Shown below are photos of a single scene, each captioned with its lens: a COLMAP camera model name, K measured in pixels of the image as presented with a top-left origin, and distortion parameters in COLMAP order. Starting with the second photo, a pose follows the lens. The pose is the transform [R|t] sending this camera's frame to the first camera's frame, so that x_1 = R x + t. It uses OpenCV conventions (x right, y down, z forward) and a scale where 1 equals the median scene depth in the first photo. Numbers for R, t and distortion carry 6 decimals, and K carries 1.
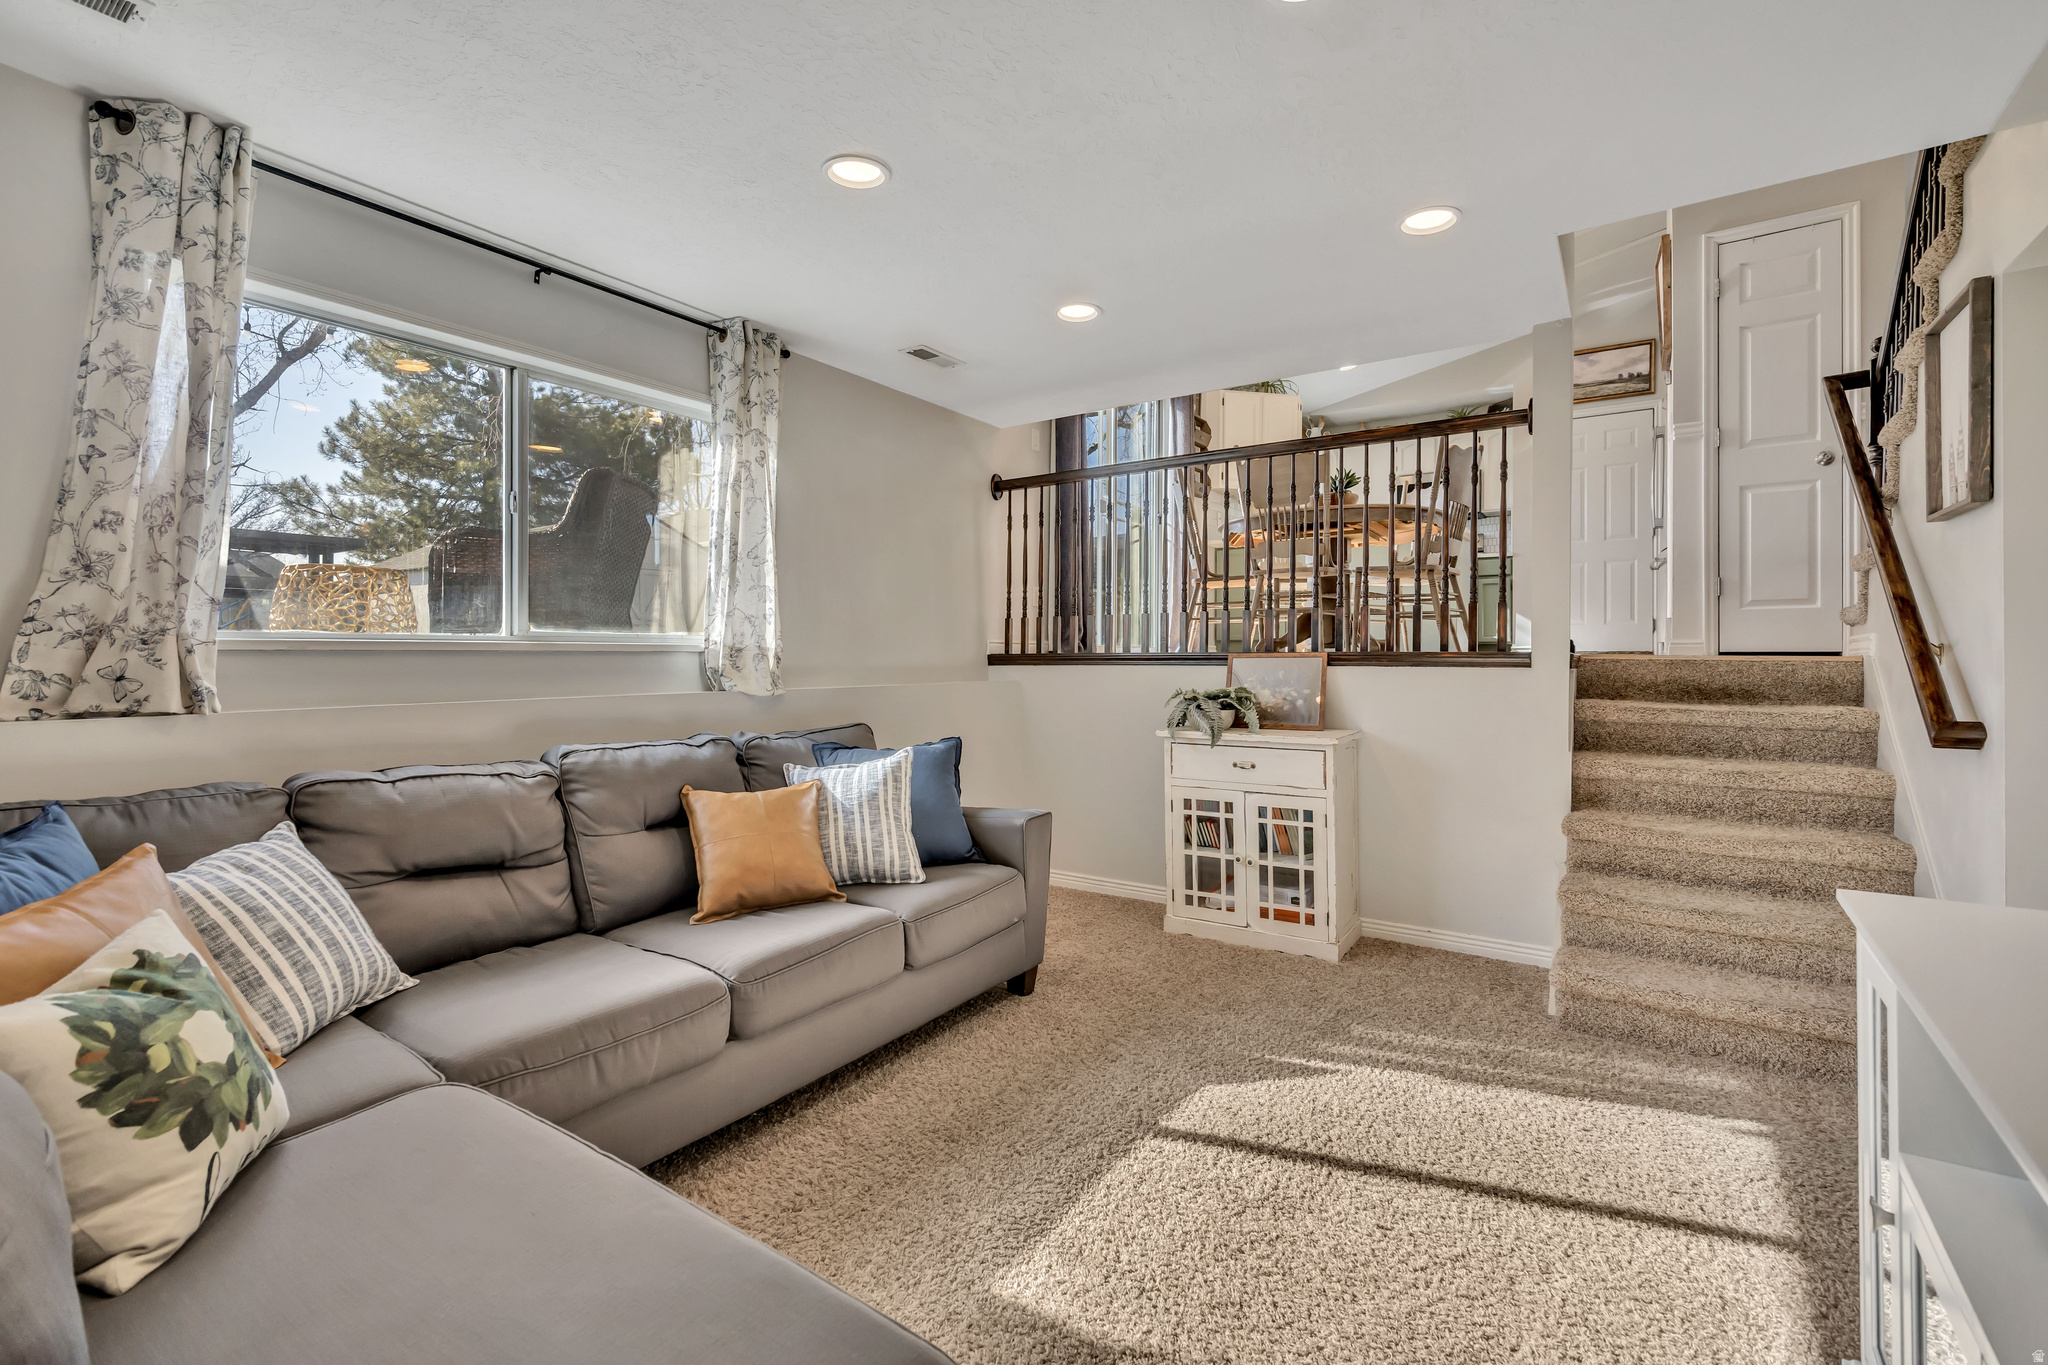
lens RADIAL K [[884.3, 0, 1024.0], [0, 884.3, 682.5], [0, 0, 1]] dist [0.000169, 0.000003]
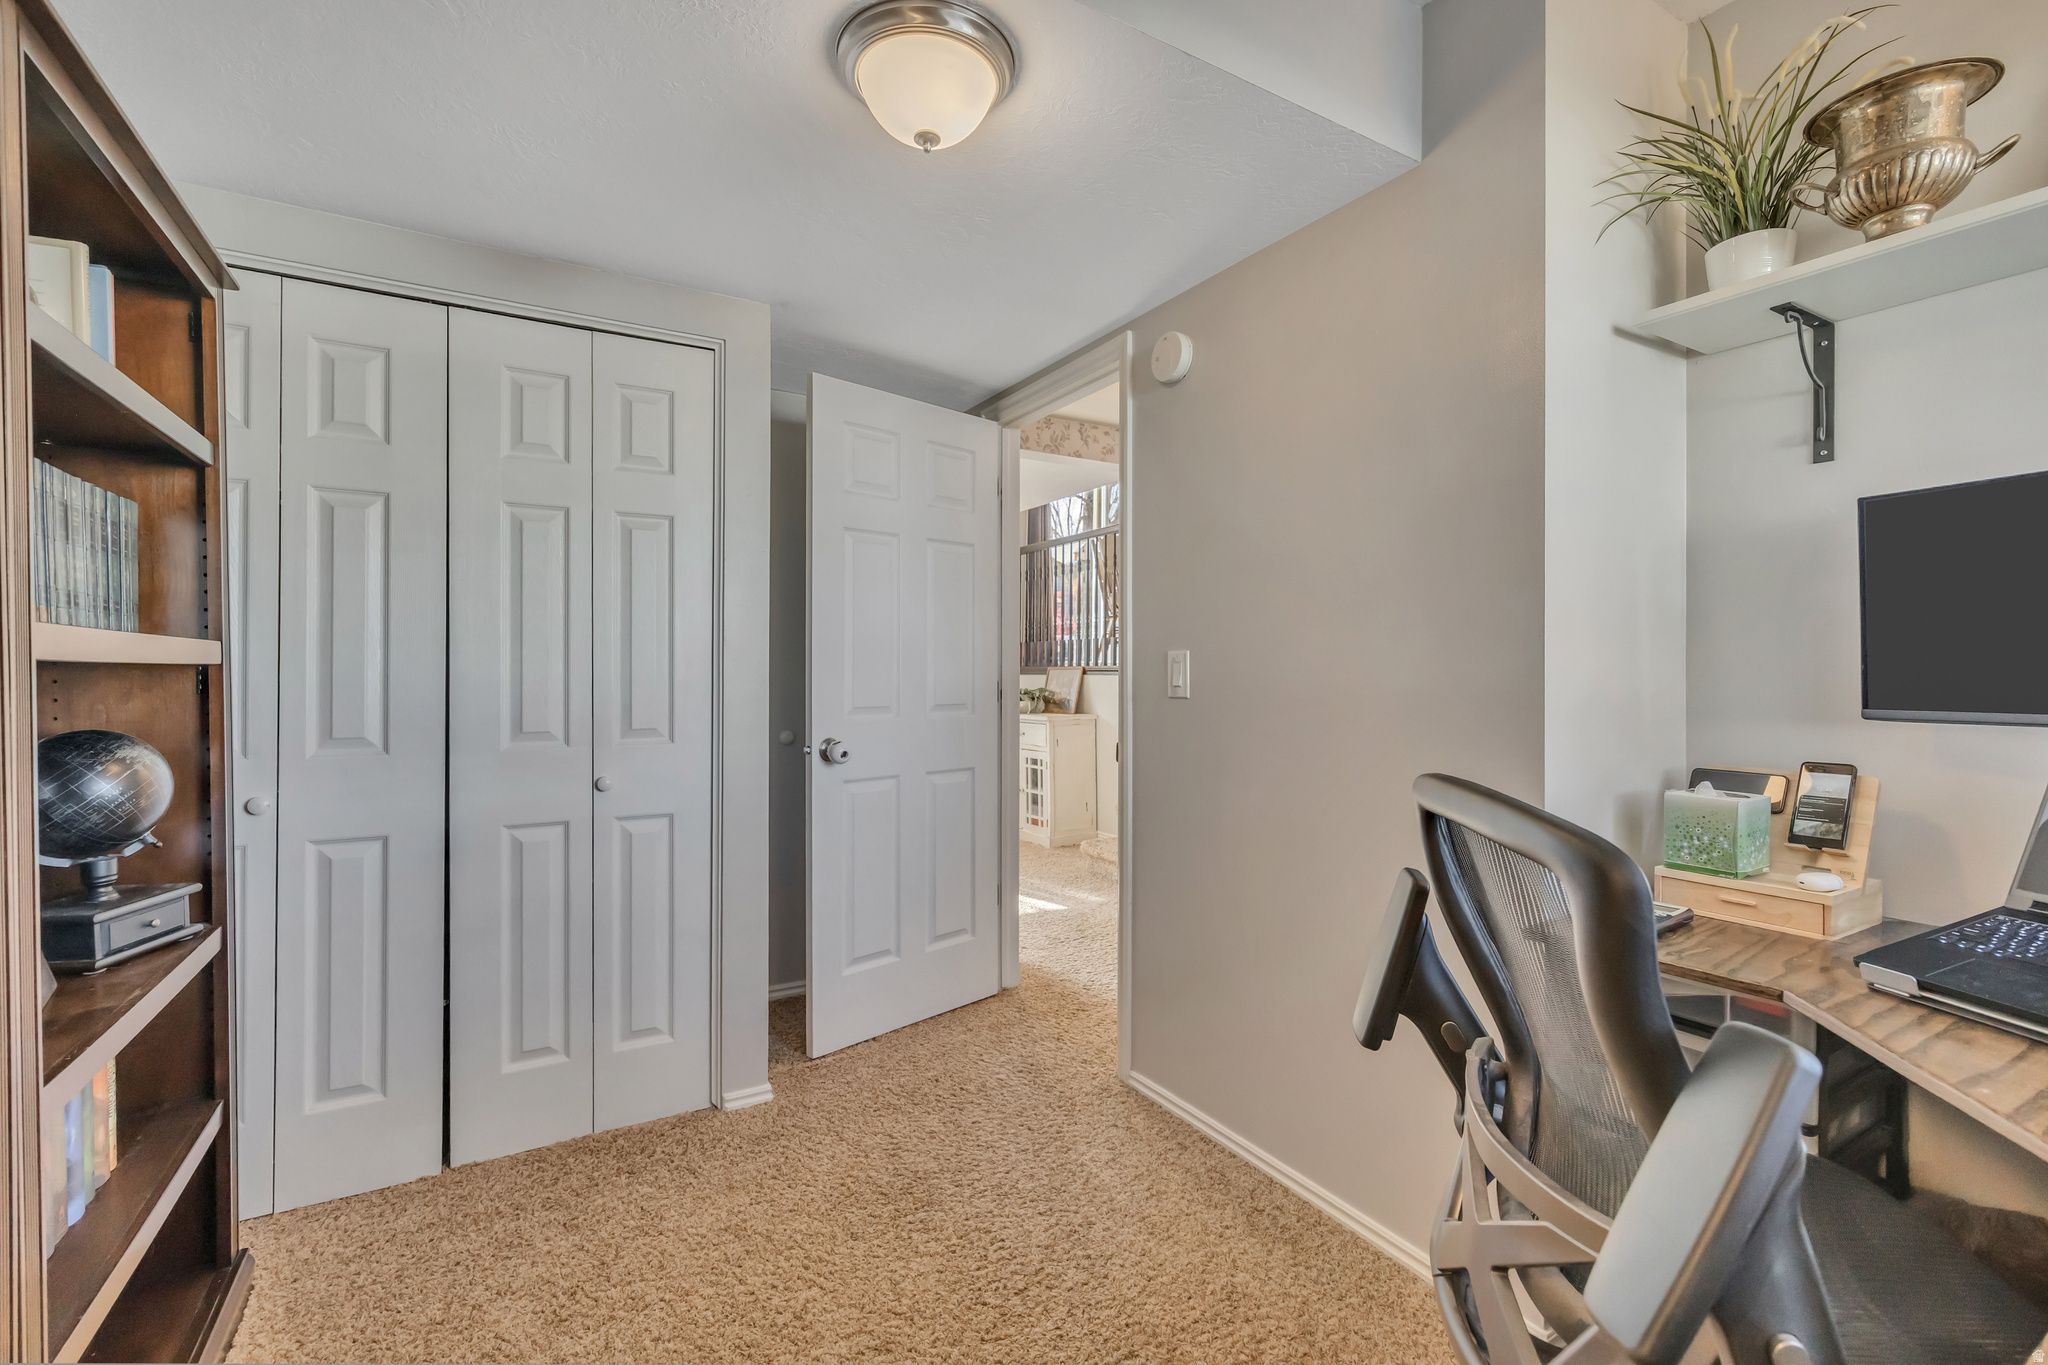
lens RADIAL K [[884.3, 0, 1024.0], [0, 884.3, 682.5], [0, 0, 1]] dist [0.000169, 0.000003]
pose [[0.910020, 0.000992, -0.414562, 0.973557], [-0.001669, 0.999998, -0.001272, -0.002115], [0.414560, 0.001849, 0.910020, -0.553520]]
